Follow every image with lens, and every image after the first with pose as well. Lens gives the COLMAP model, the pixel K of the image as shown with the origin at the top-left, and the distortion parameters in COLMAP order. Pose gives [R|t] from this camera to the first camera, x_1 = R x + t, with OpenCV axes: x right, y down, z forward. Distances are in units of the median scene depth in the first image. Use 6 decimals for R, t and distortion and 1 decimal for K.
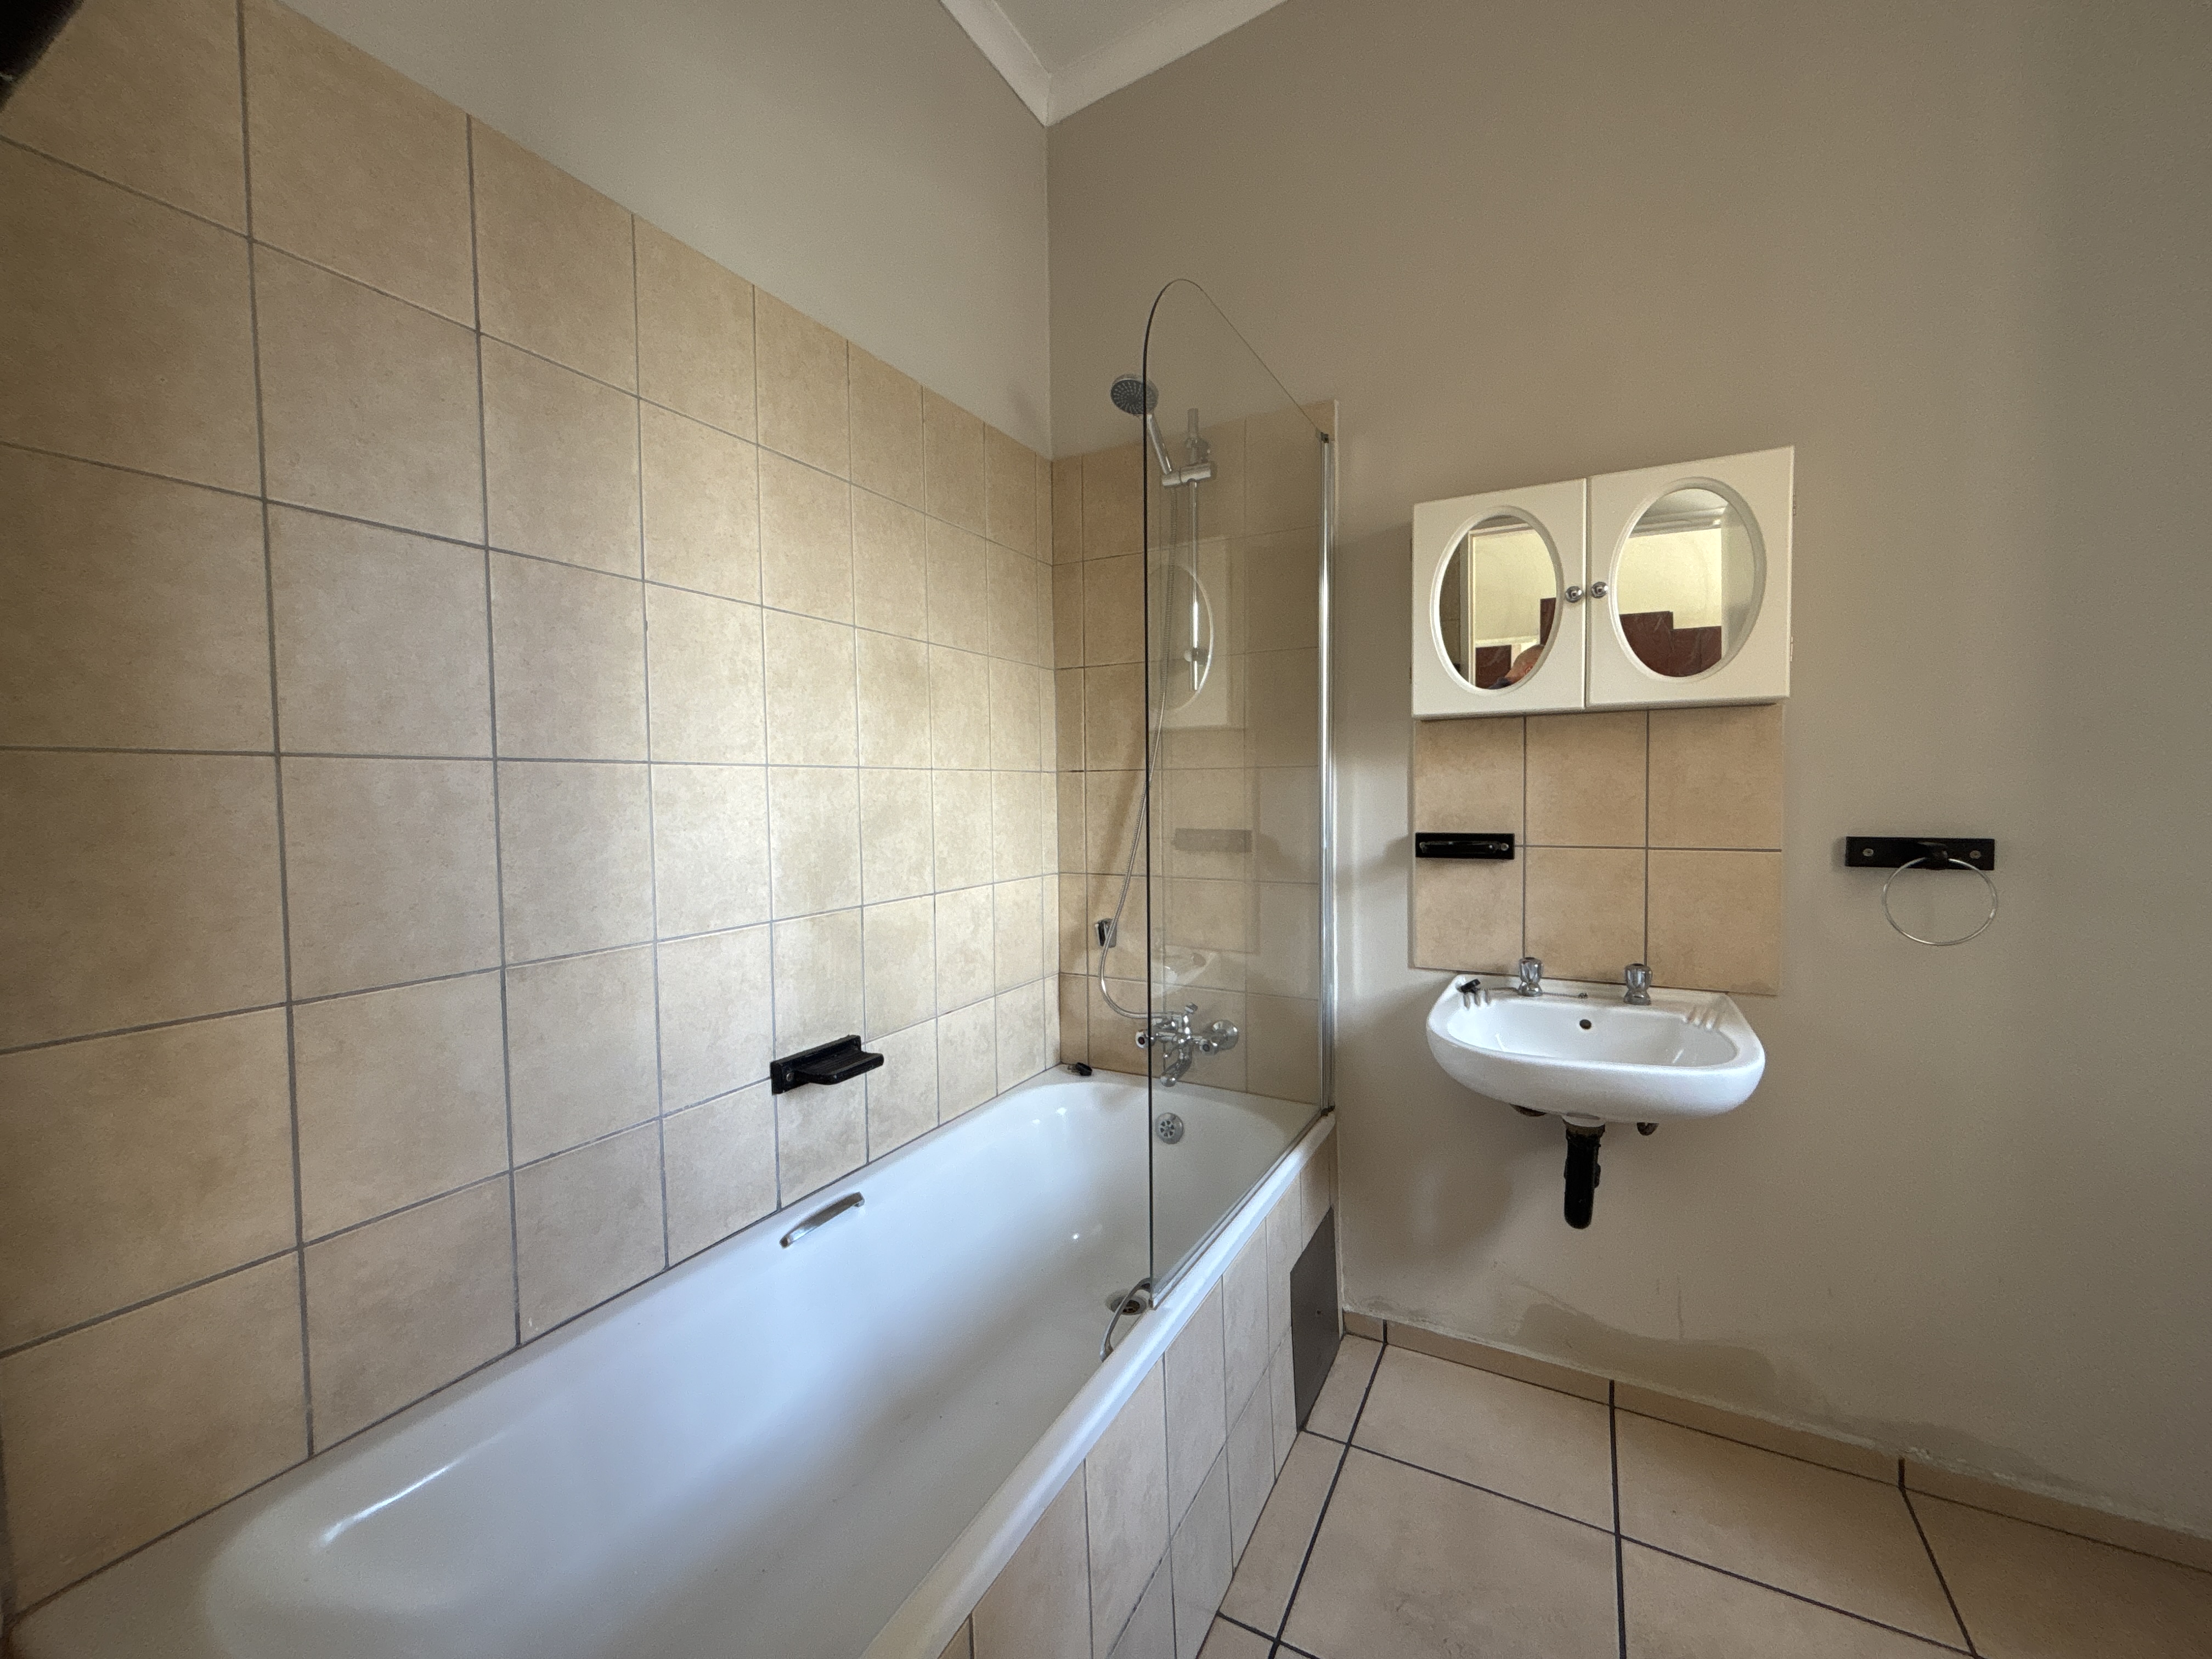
lens RADIAL K [[884.8, 0, 1101.8], [0, 884.8, 832.0], [0, 0, 1]] dist [0.002270, -0.001414]
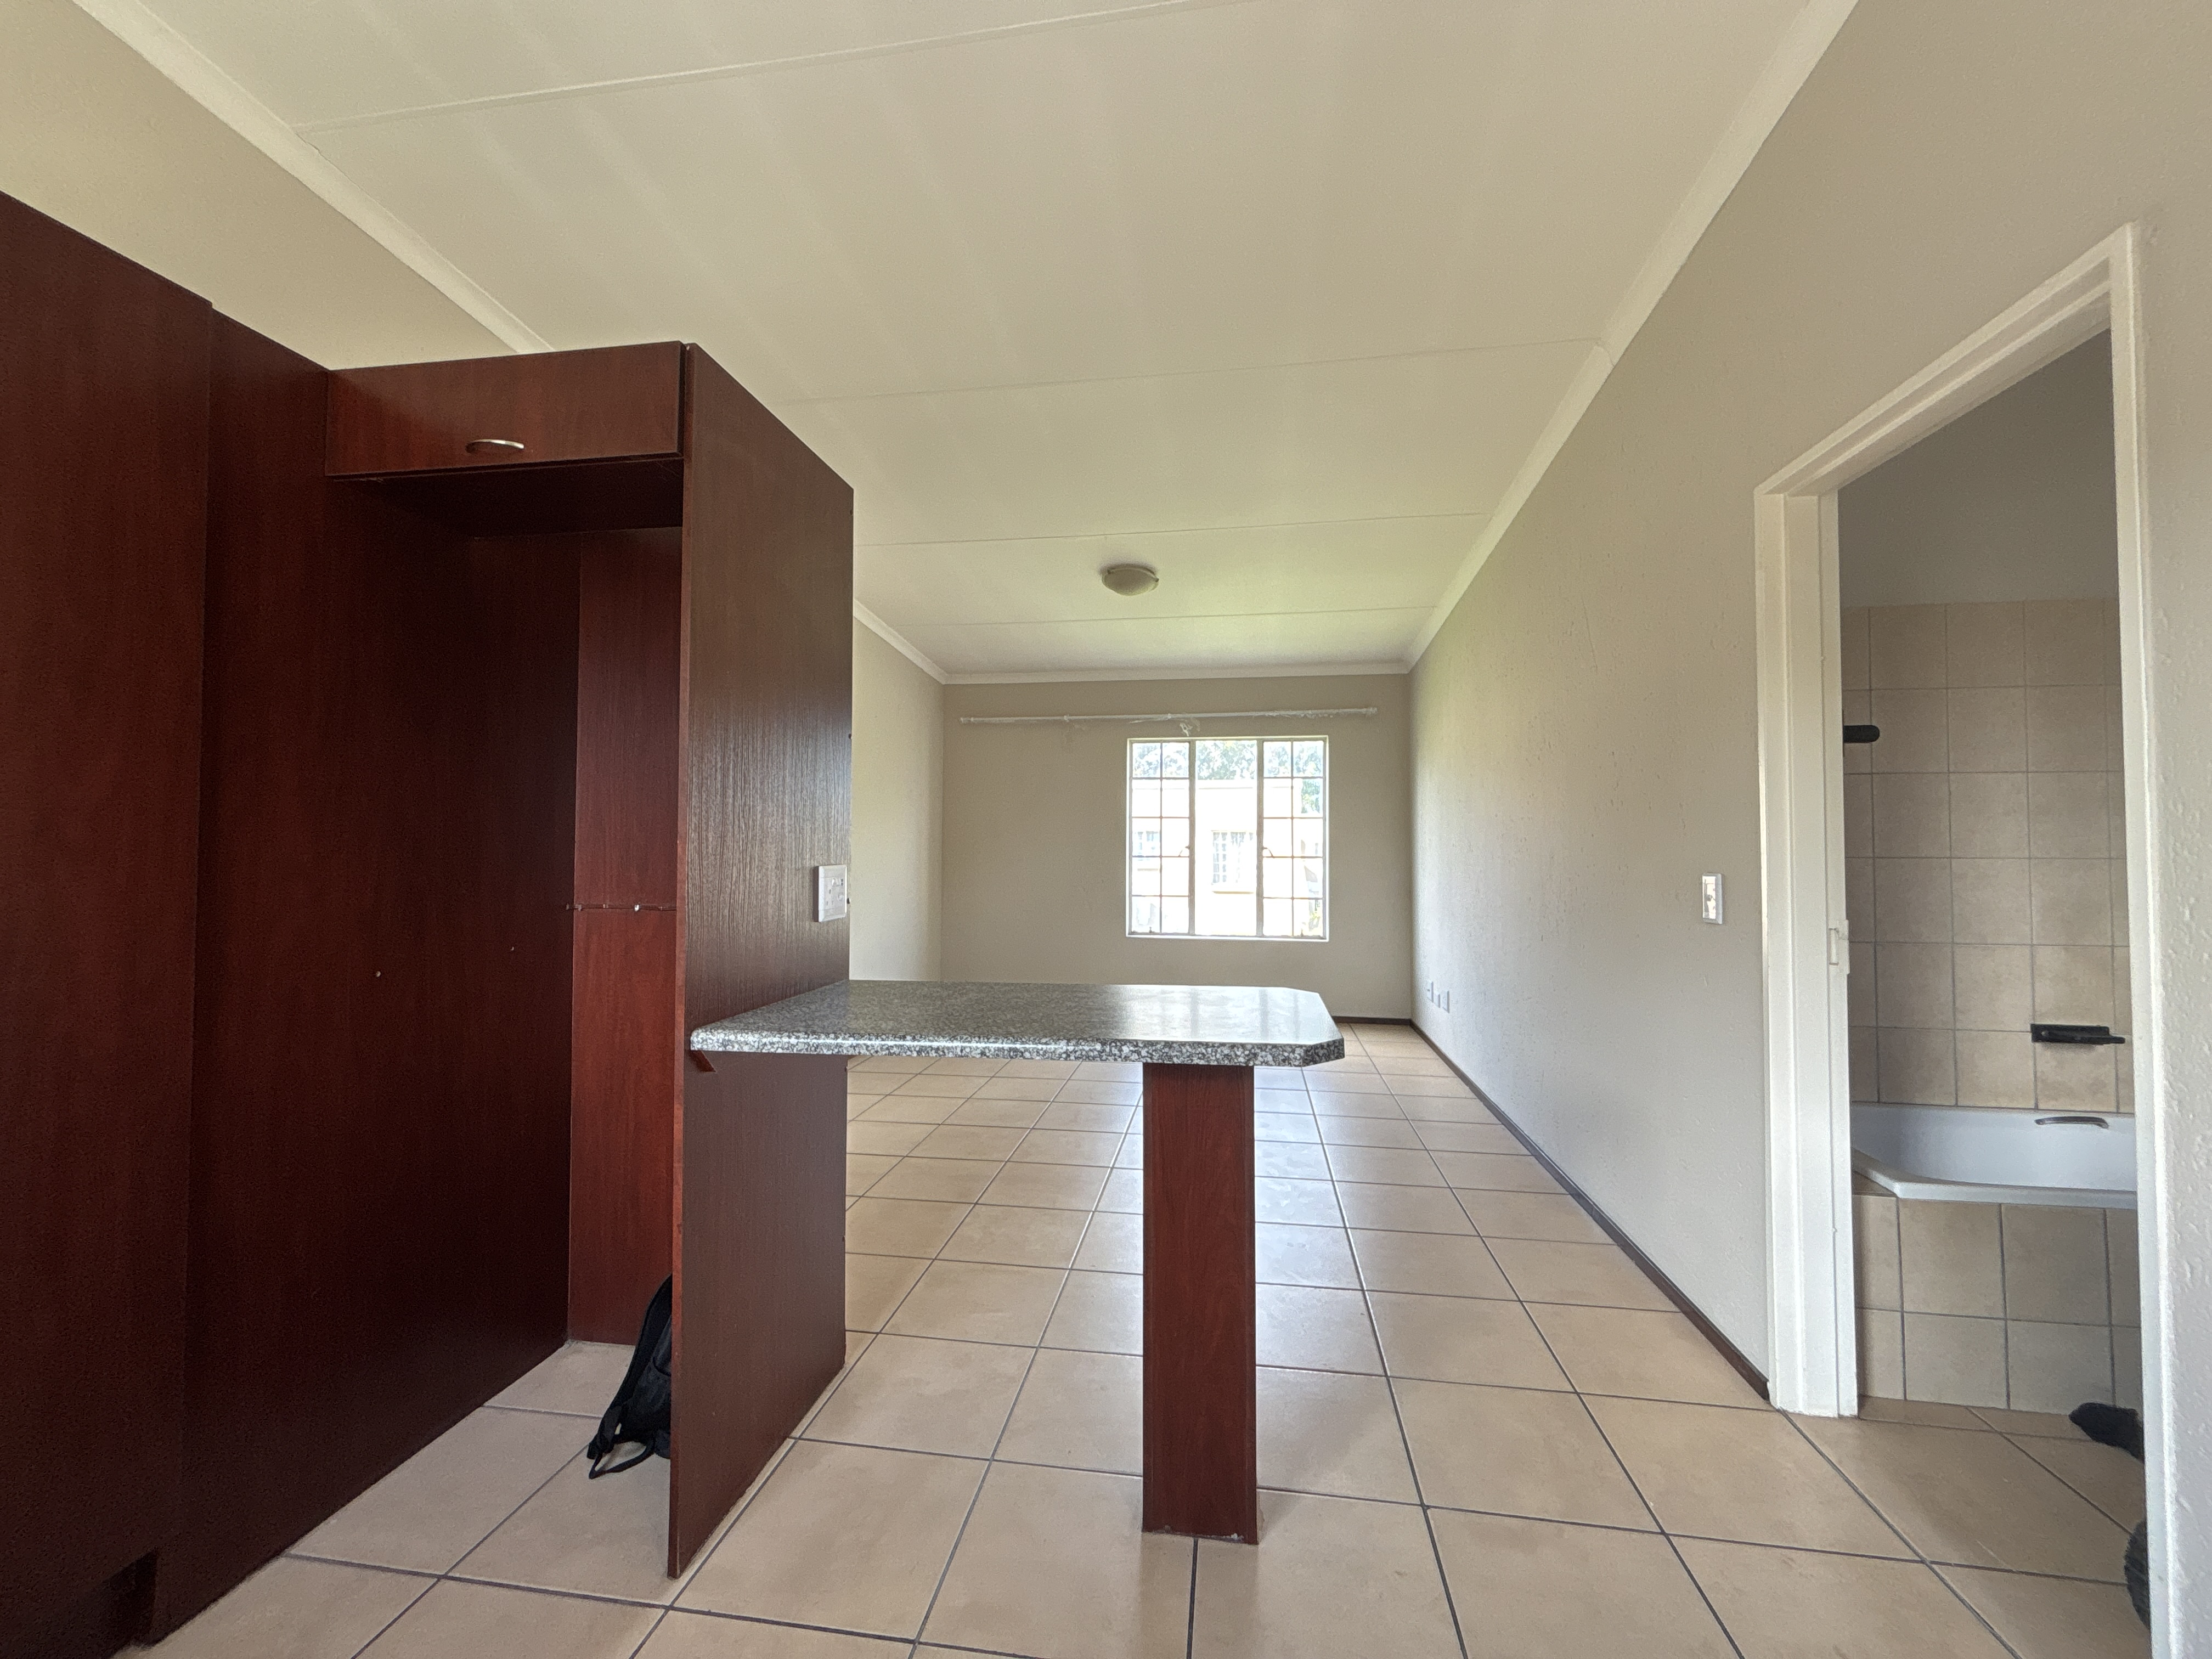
lens RADIAL K [[884.8, 0, 1104.2], [0, 884.8, 823.3], [0, 0, 1]] dist [0.002270, -0.001414]
pose [[0.335387, -0.016502, -0.941936, 0.651529], [-0.051611, 0.998023, -0.035861, 0.015148], [0.940666, 0.060641, 0.333872, -1.306791]]
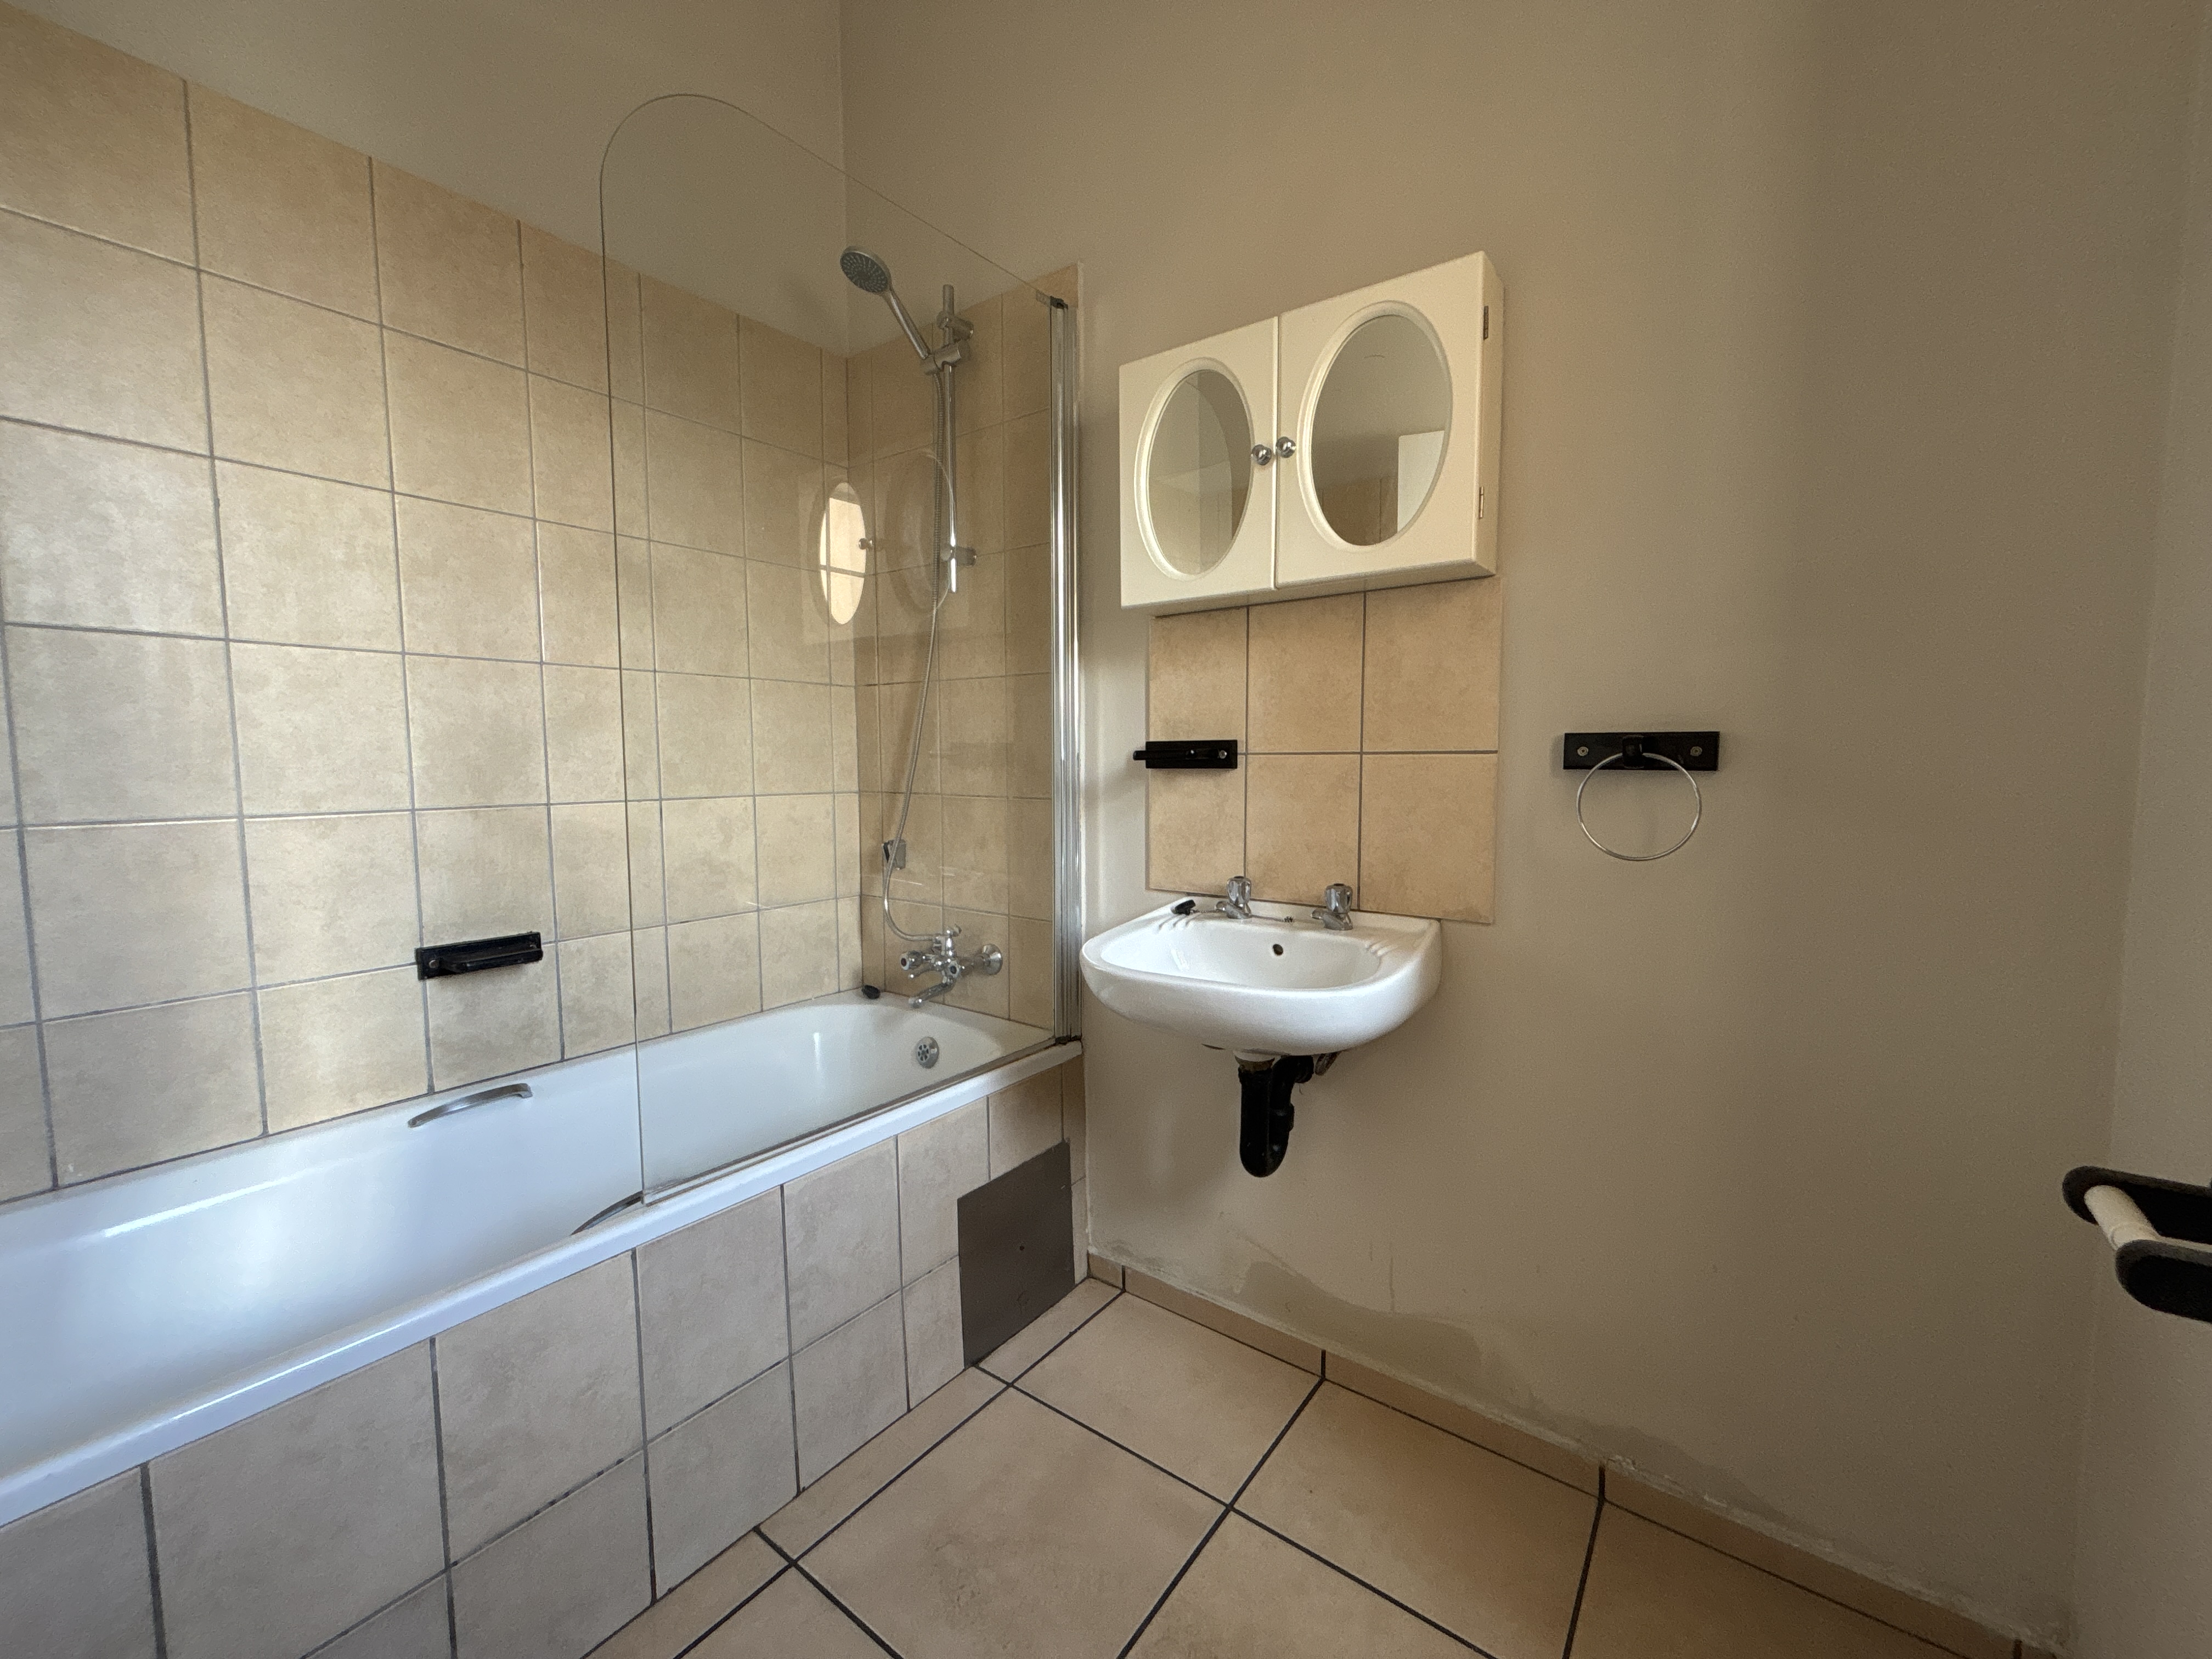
lens RADIAL K [[884.8, 0, 1114.2], [0, 884.8, 832.2], [0, 0, 1]] dist [0.002270, -0.001414]
pose [[0.989922, 0.021580, -0.139959, 0.521986], [-0.016344, 0.999127, 0.038453, 0.069757], [0.140667, -0.035778, 0.989410, 0.108420]]
